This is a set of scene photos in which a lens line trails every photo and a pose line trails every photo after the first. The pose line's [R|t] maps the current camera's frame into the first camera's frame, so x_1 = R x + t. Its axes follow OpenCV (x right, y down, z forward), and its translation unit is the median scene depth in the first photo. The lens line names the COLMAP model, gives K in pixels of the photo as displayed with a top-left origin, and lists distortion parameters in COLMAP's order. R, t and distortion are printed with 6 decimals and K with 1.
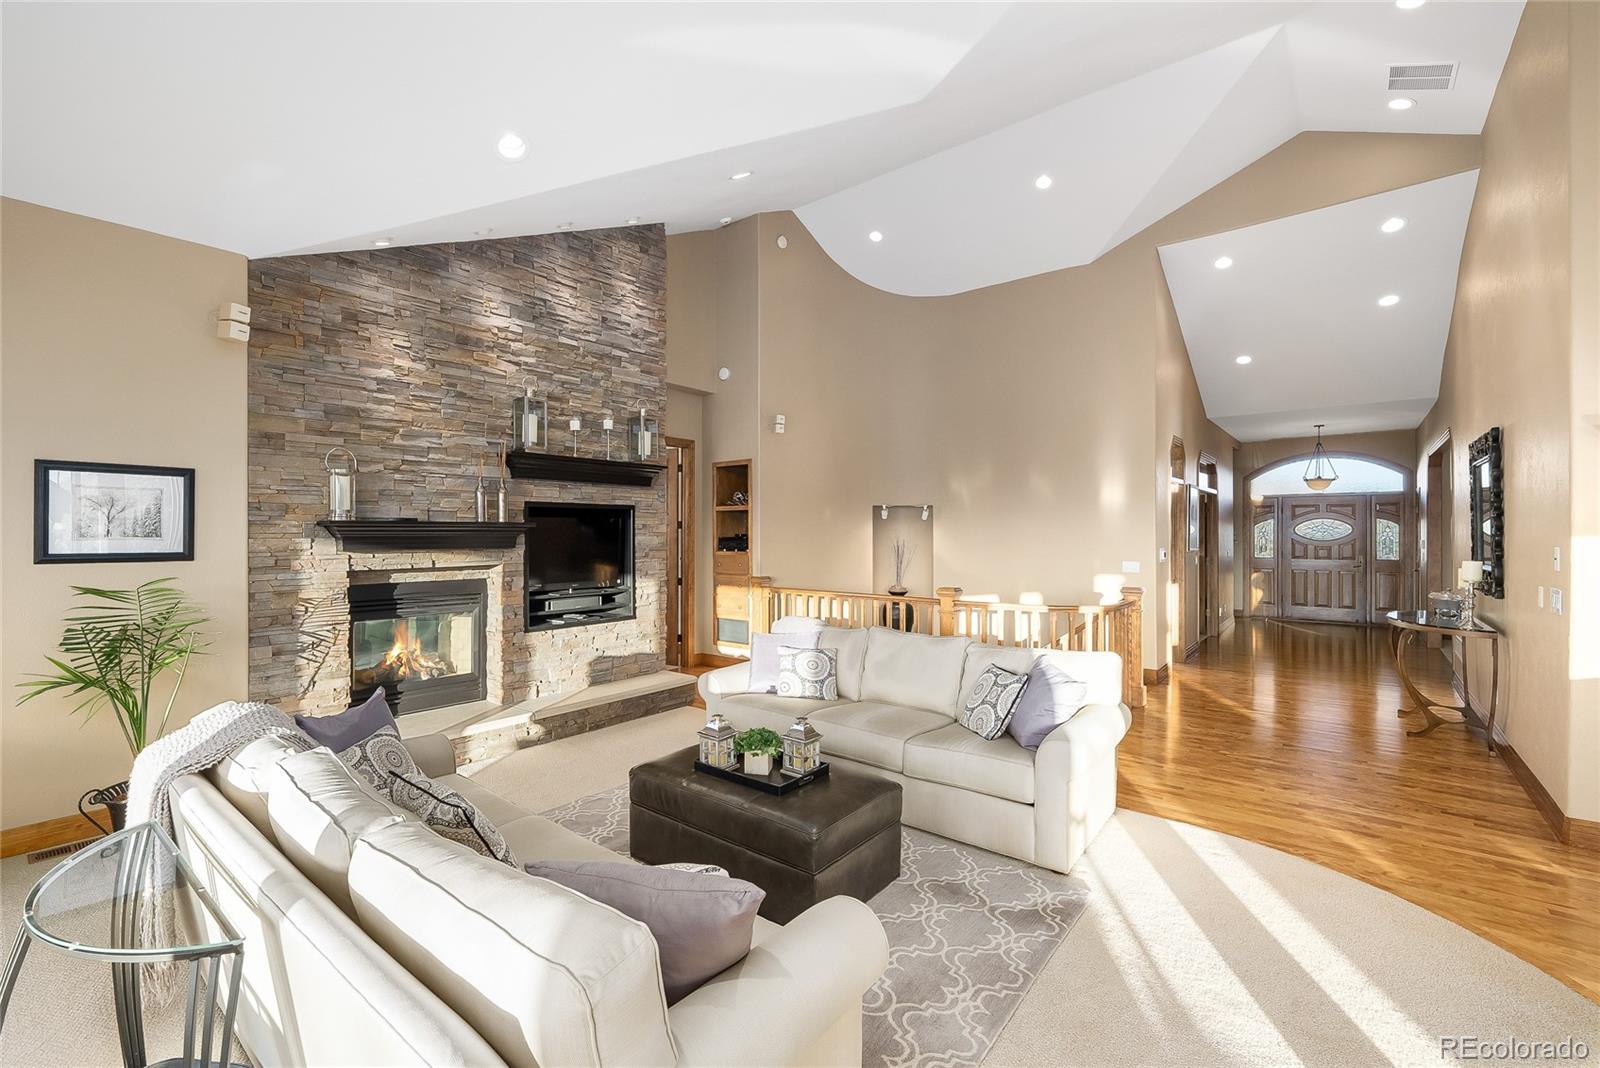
lens RADIAL K [[680.9, 0, 756.2], [0, 680.9, 531.5], [0, 0, 1]] dist [0.001807, 0.000144]
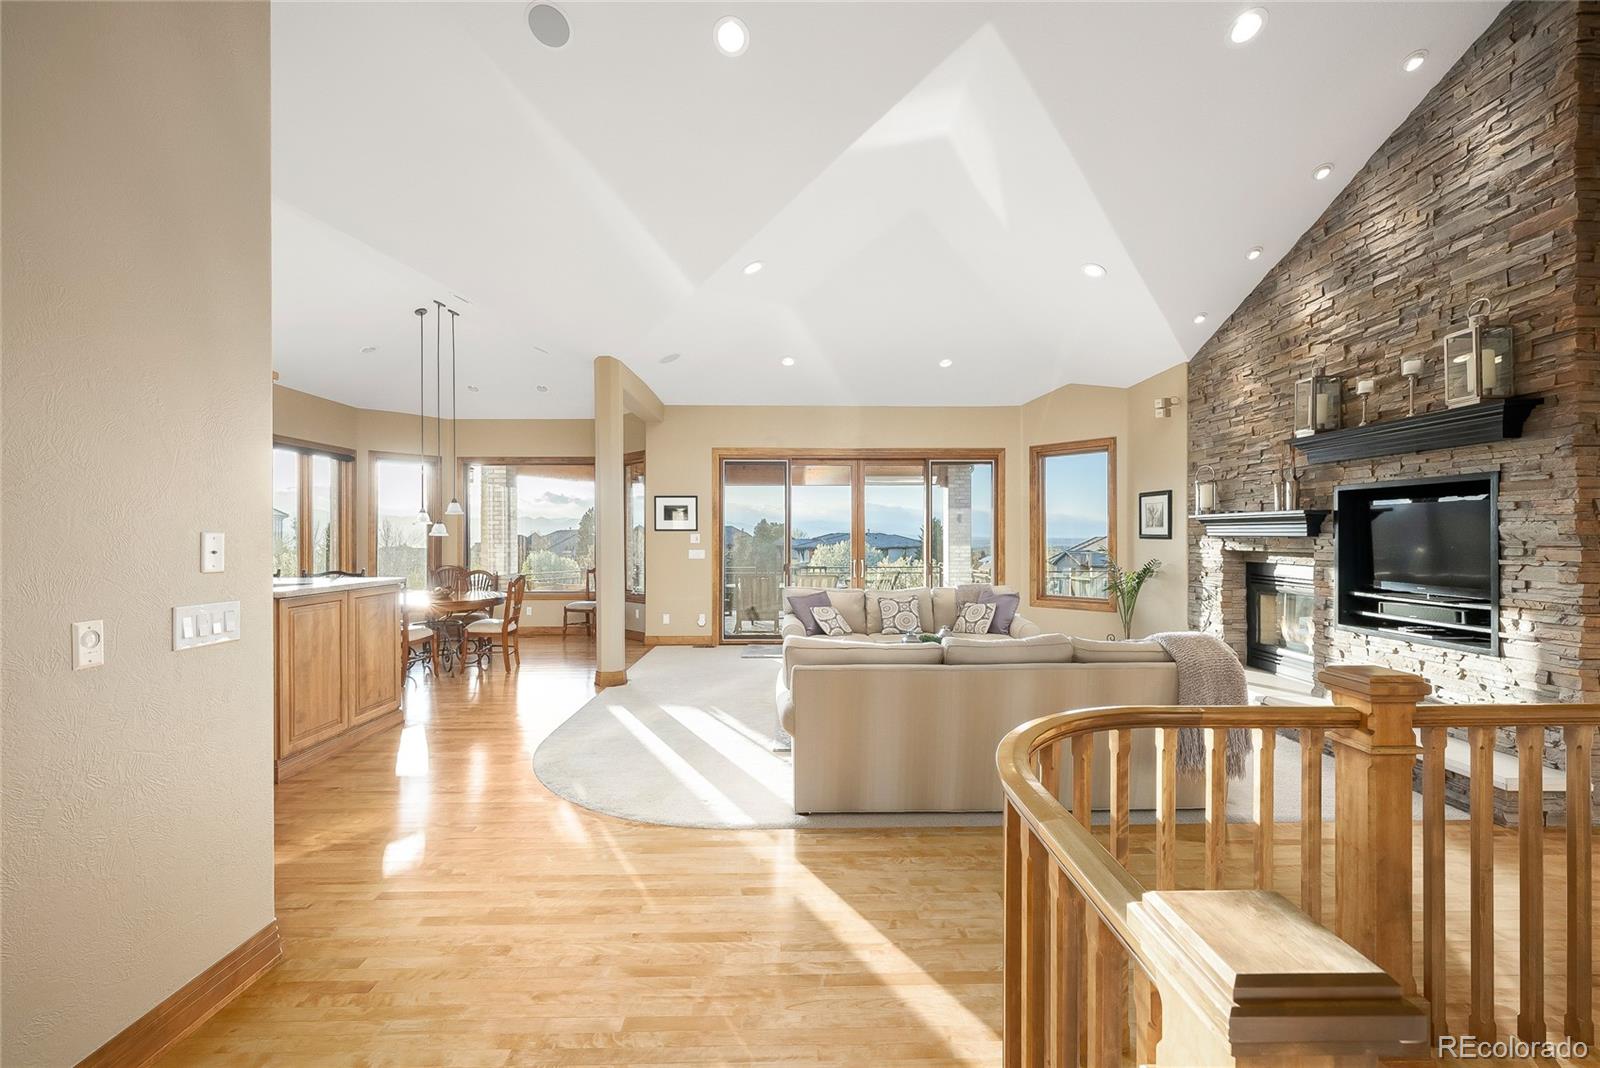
lens RADIAL K [[662.2, 0, 800.0], [0, 662.2, 534.0], [0, 0, 1]] dist [-0.001596, -0.000106]
pose [[-0.755105, -0.000045, -0.655604, 0.935923], [0.001790, 0.999996, -0.002131, 0.025065], [0.655601, -0.002783, -0.755102, 1.416745]]
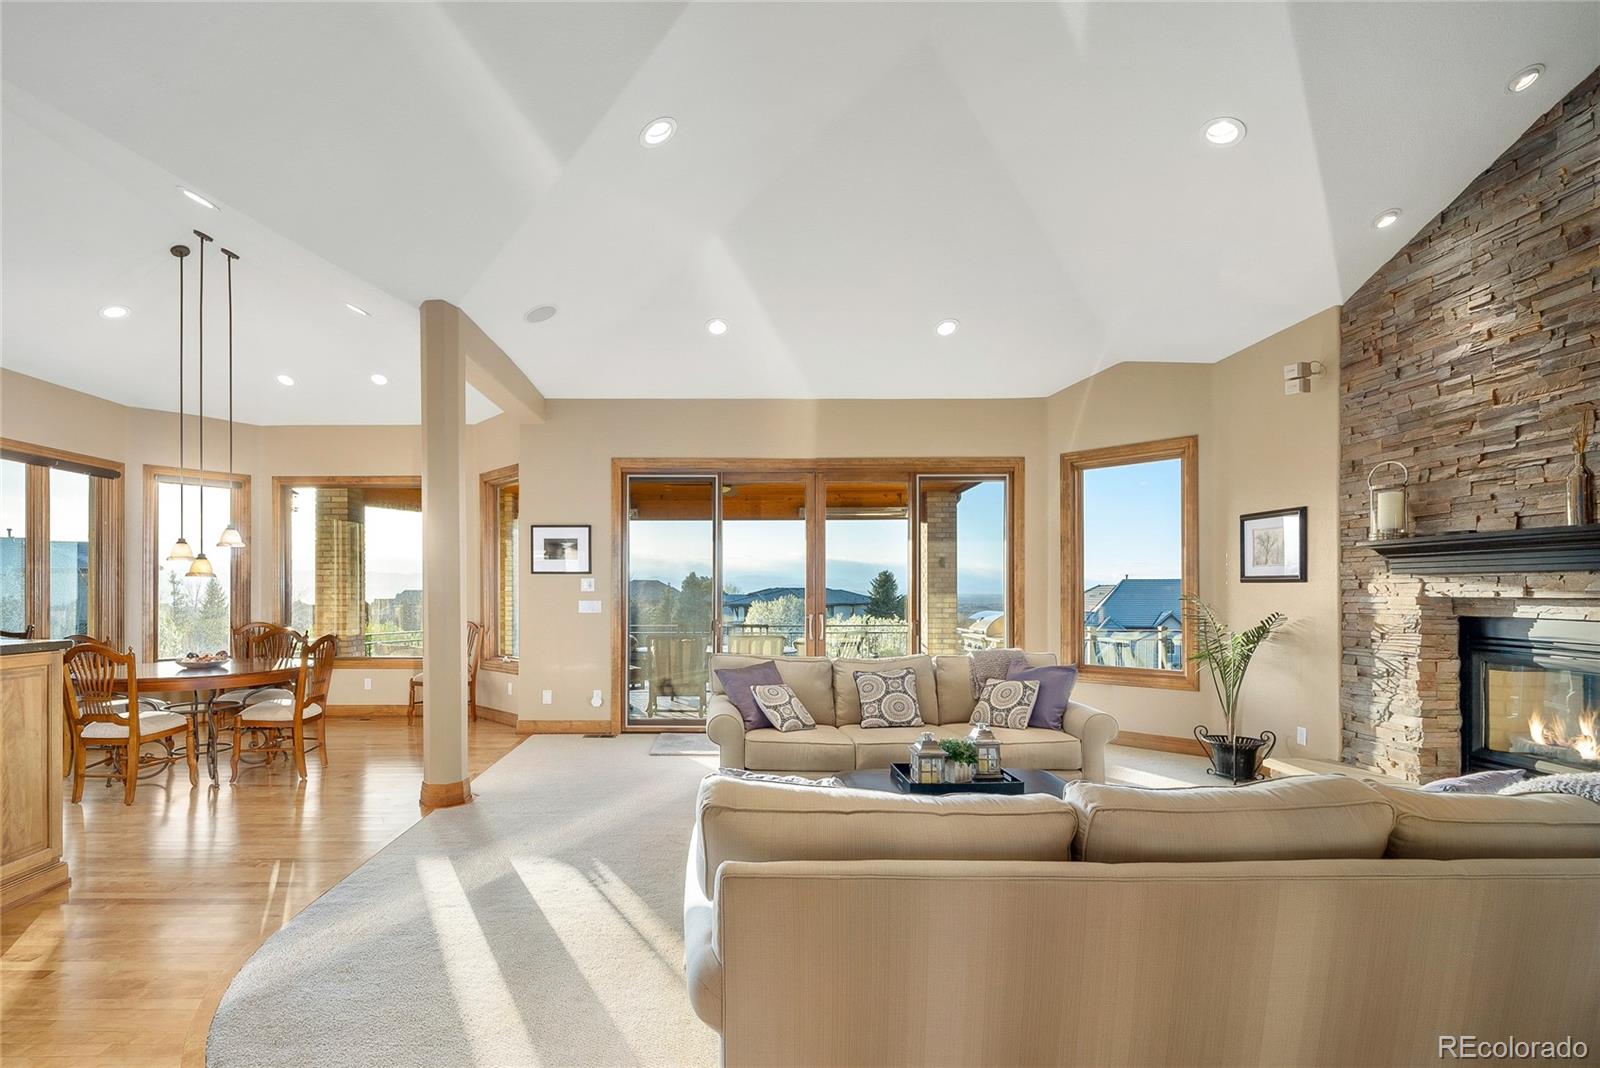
lens RADIAL K [[733.5, 0, 708.7], [0, 733.5, 590.6], [0, 0, 1]] dist [0.001253, 0.000705]
pose [[-0.776585, 0.001148, -0.630012, 0.681906], [0.002155, 0.999997, -0.000835, 0.046800], [0.630009, -0.002006, -0.776585, 1.120524]]
